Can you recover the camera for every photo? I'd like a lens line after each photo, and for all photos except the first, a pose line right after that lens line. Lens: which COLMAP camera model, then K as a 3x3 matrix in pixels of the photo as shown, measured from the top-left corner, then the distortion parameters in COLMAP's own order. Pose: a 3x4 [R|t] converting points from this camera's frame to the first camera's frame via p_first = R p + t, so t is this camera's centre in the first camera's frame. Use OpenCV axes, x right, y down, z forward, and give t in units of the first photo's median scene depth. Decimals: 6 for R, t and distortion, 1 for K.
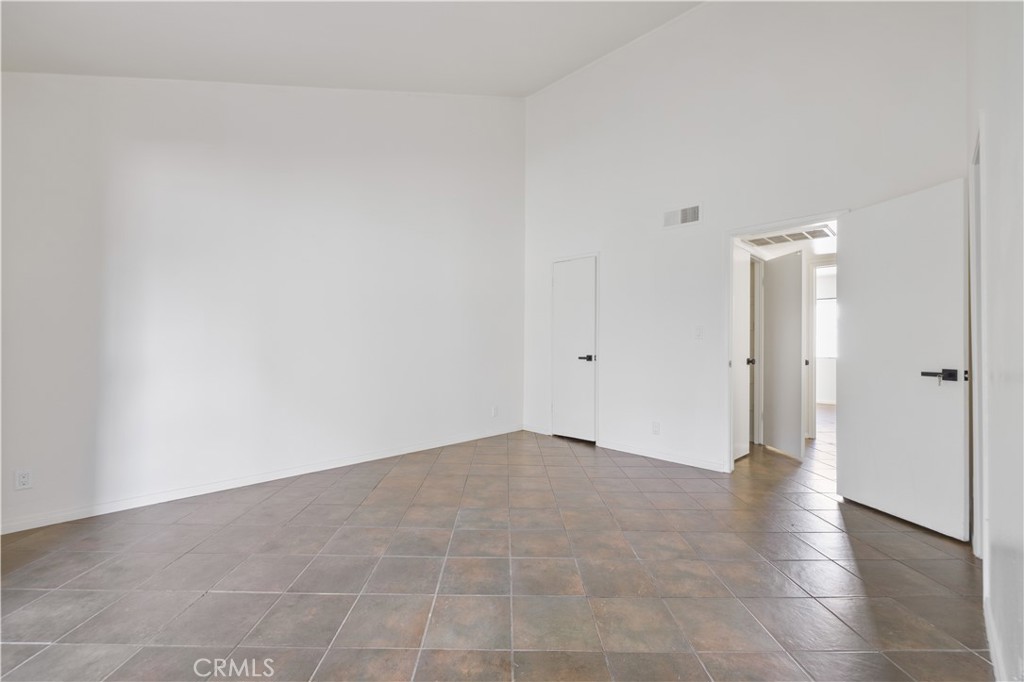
lens RADIAL K [[434.0, 0, 509.1], [0, 434.0, 341.8], [0, 0, 1]] dist [-0.001059, 0.000642]
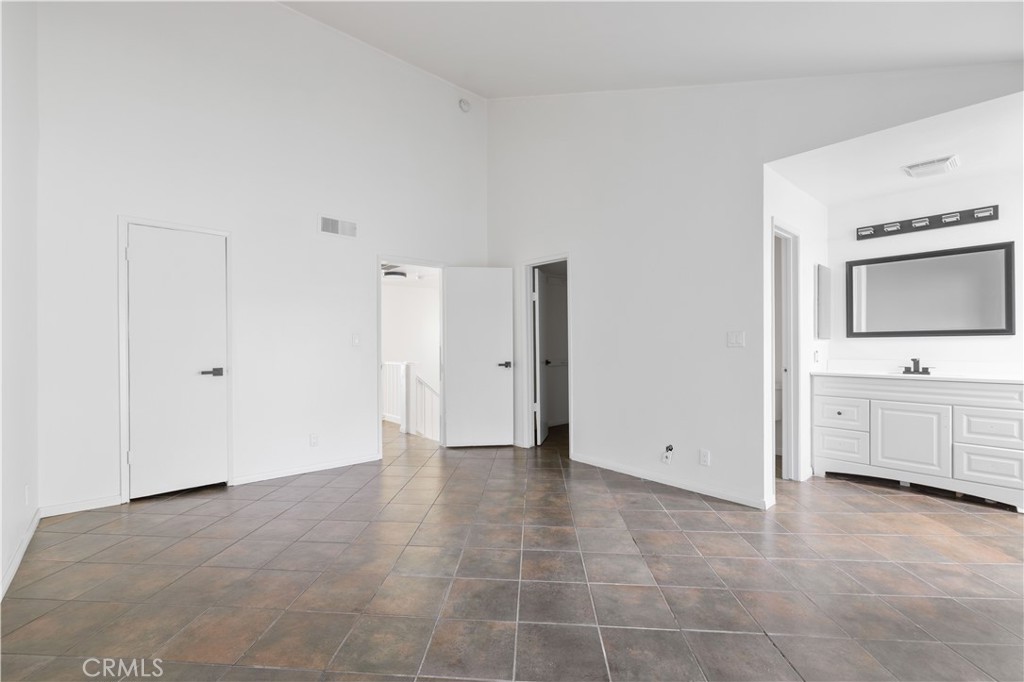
lens RADIAL K [[434.0, 0, 507.1], [0, 434.0, 344.0], [0, 0, 1]] dist [-0.001059, 0.000642]
pose [[0.070807, 0.000355, 0.997490, -0.999239], [0.000129, 1.000000, -0.000365, -0.018384], [-0.997490, 0.000155, 0.070807, 0.878377]]
